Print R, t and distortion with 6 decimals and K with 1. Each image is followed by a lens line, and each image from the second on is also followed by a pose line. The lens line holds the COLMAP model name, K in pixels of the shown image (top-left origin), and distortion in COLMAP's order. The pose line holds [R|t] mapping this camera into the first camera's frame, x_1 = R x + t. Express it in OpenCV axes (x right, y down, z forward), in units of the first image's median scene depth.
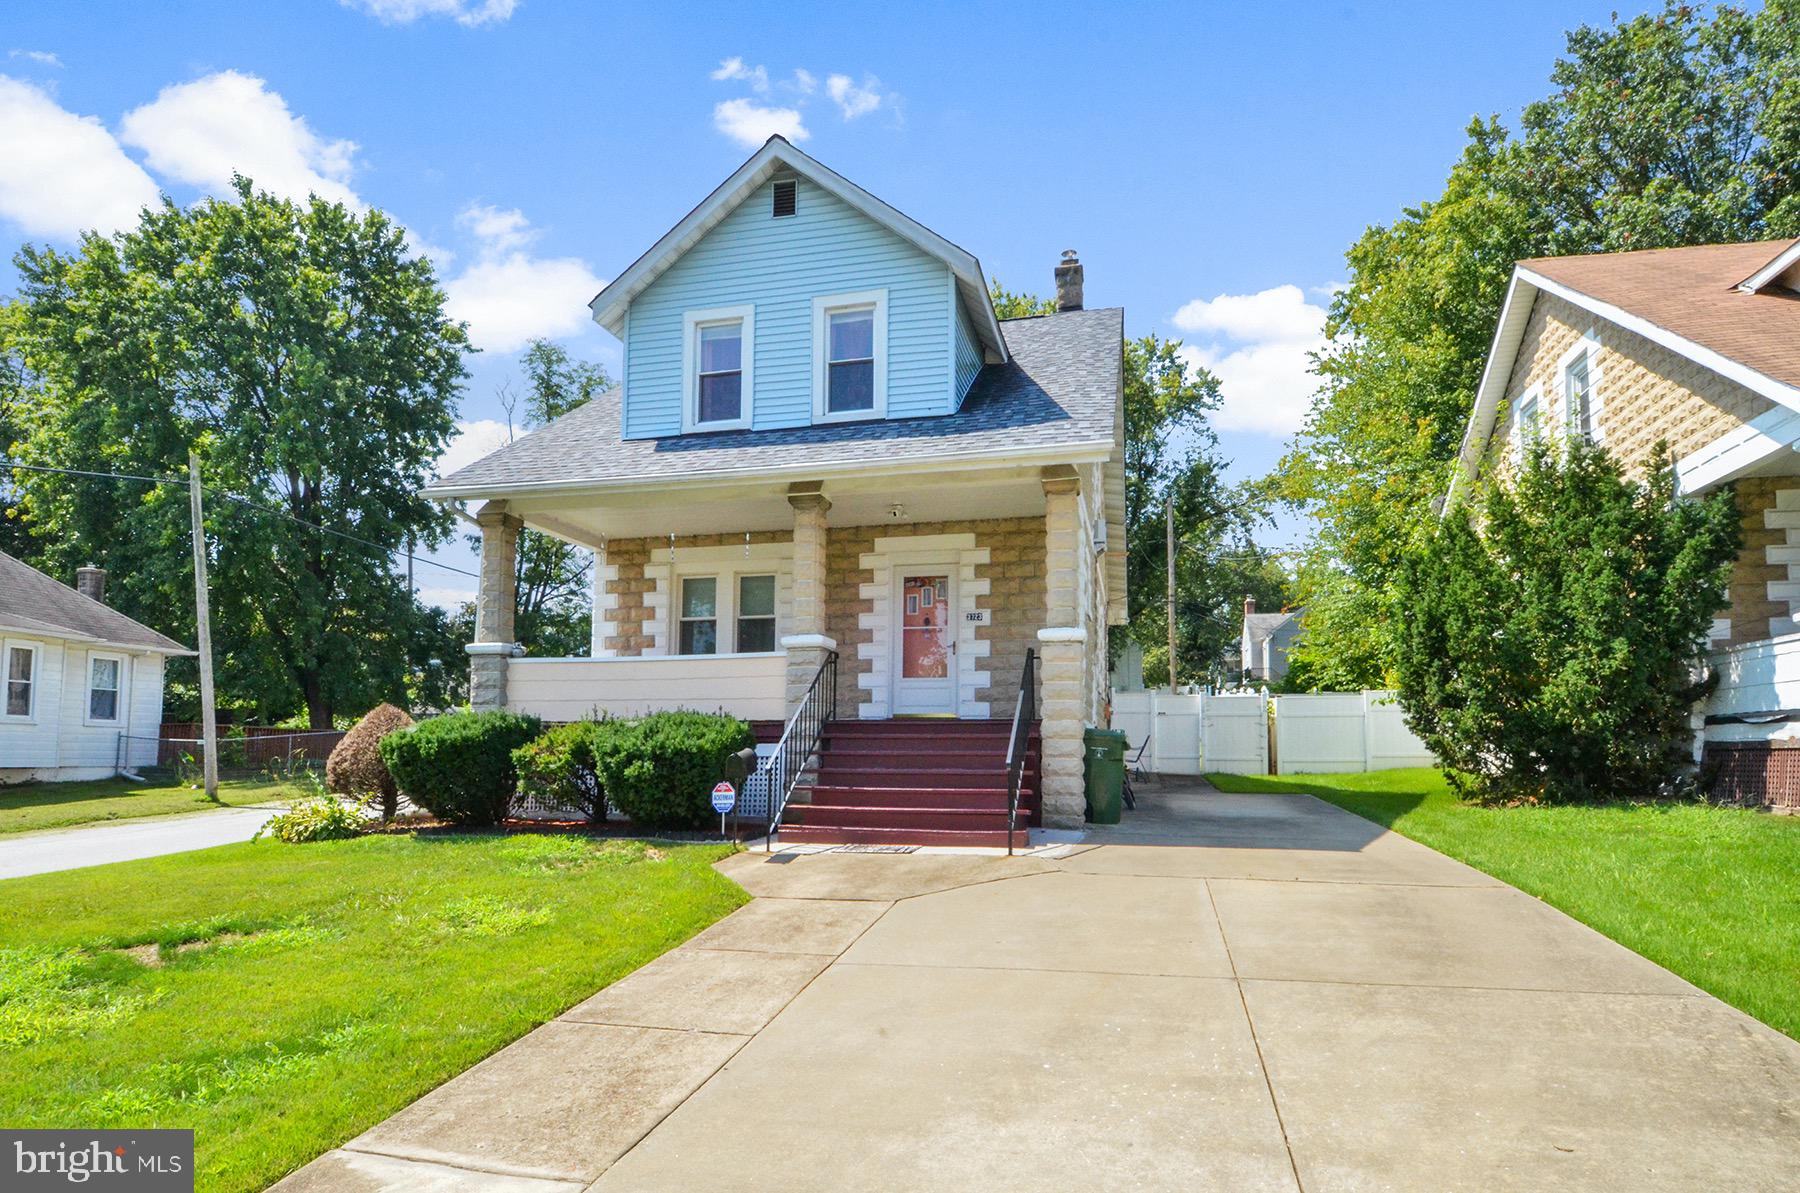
lens RADIAL K [[944.4, 0, 898.3], [0, 944.4, 704.0], [0, 0, 1]] dist [0.001822, -0.010171]
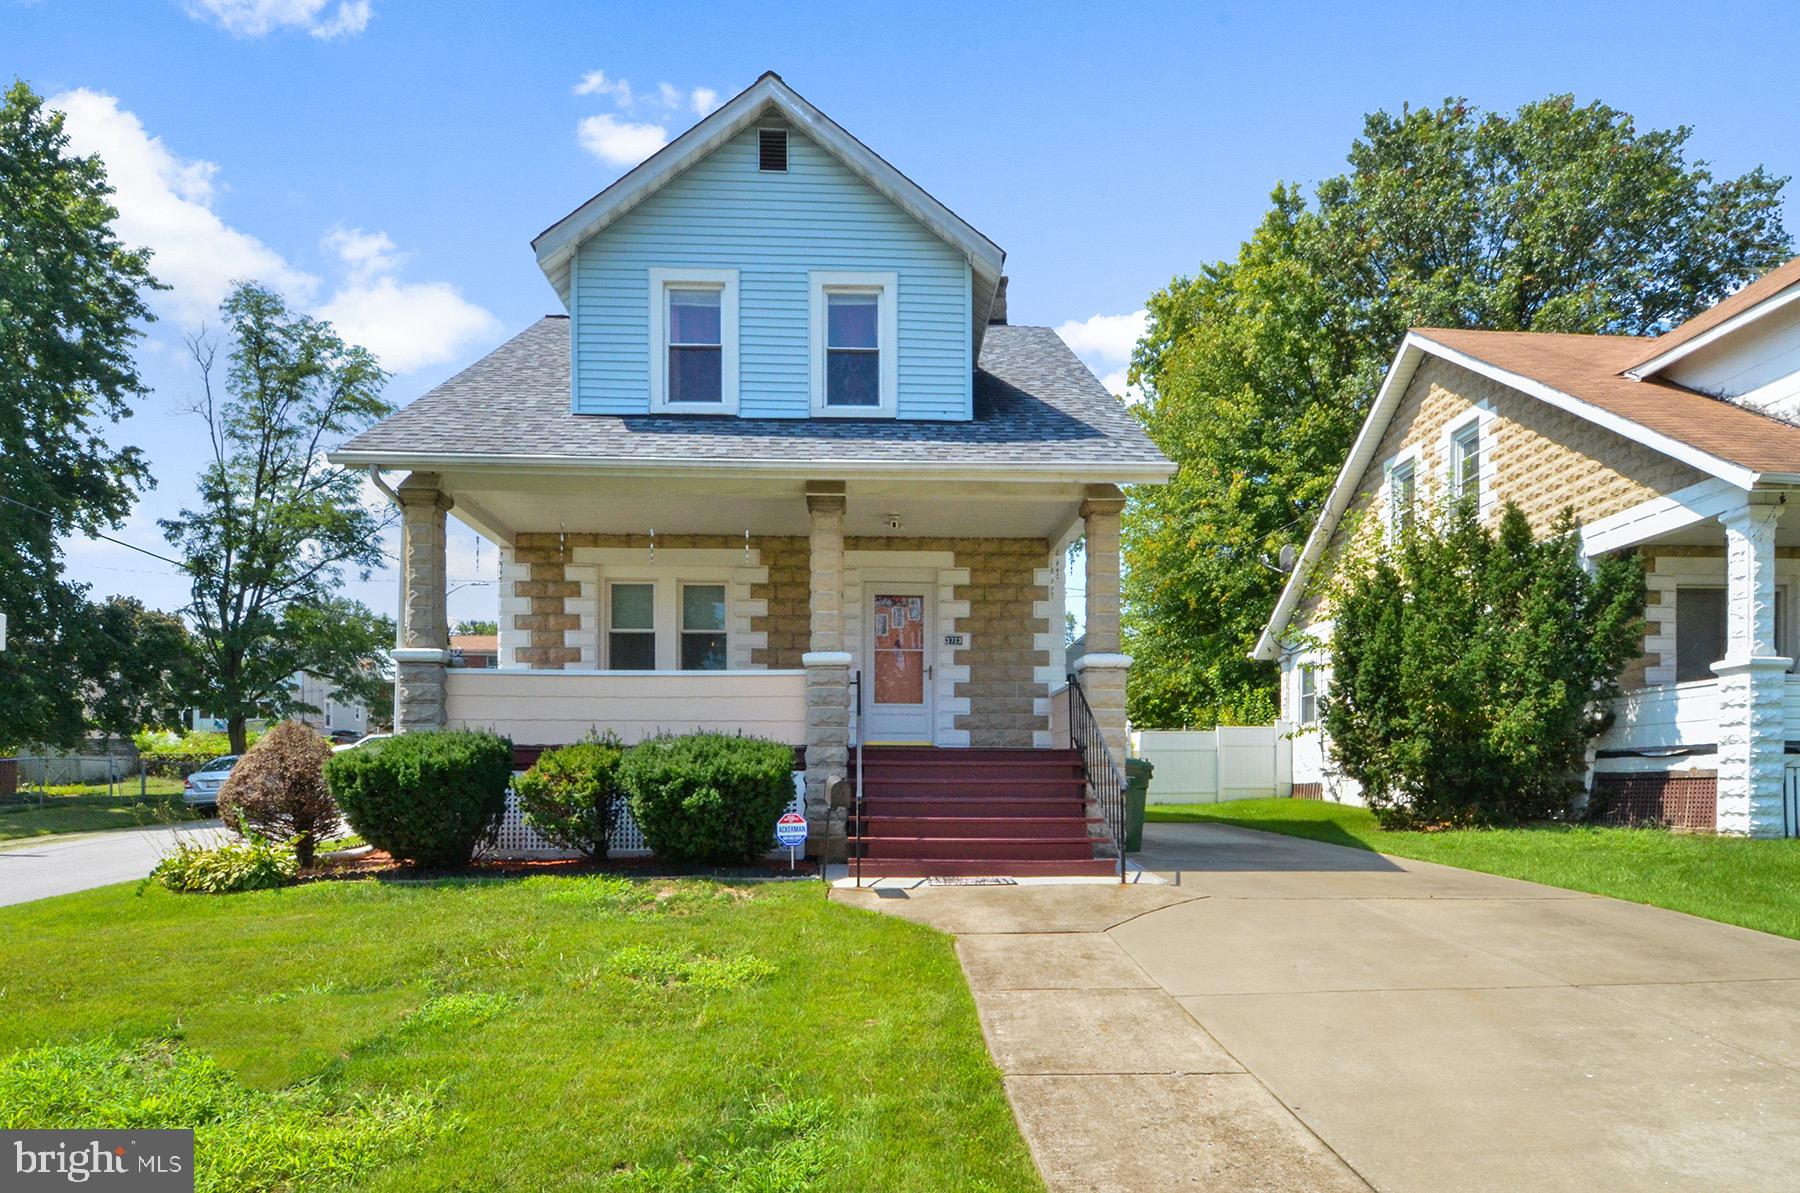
lens RADIAL K [[968.6, 0, 898.9], [0, 968.6, 803.3], [0, 0, 1]] dist [0.002443, -0.007875]
pose [[0.964469, -0.004771, 0.264154, -0.234024], [-0.012919, 0.997789, 0.065193, 0.008972], [-0.263881, -0.066289, 0.962275, 0.060355]]
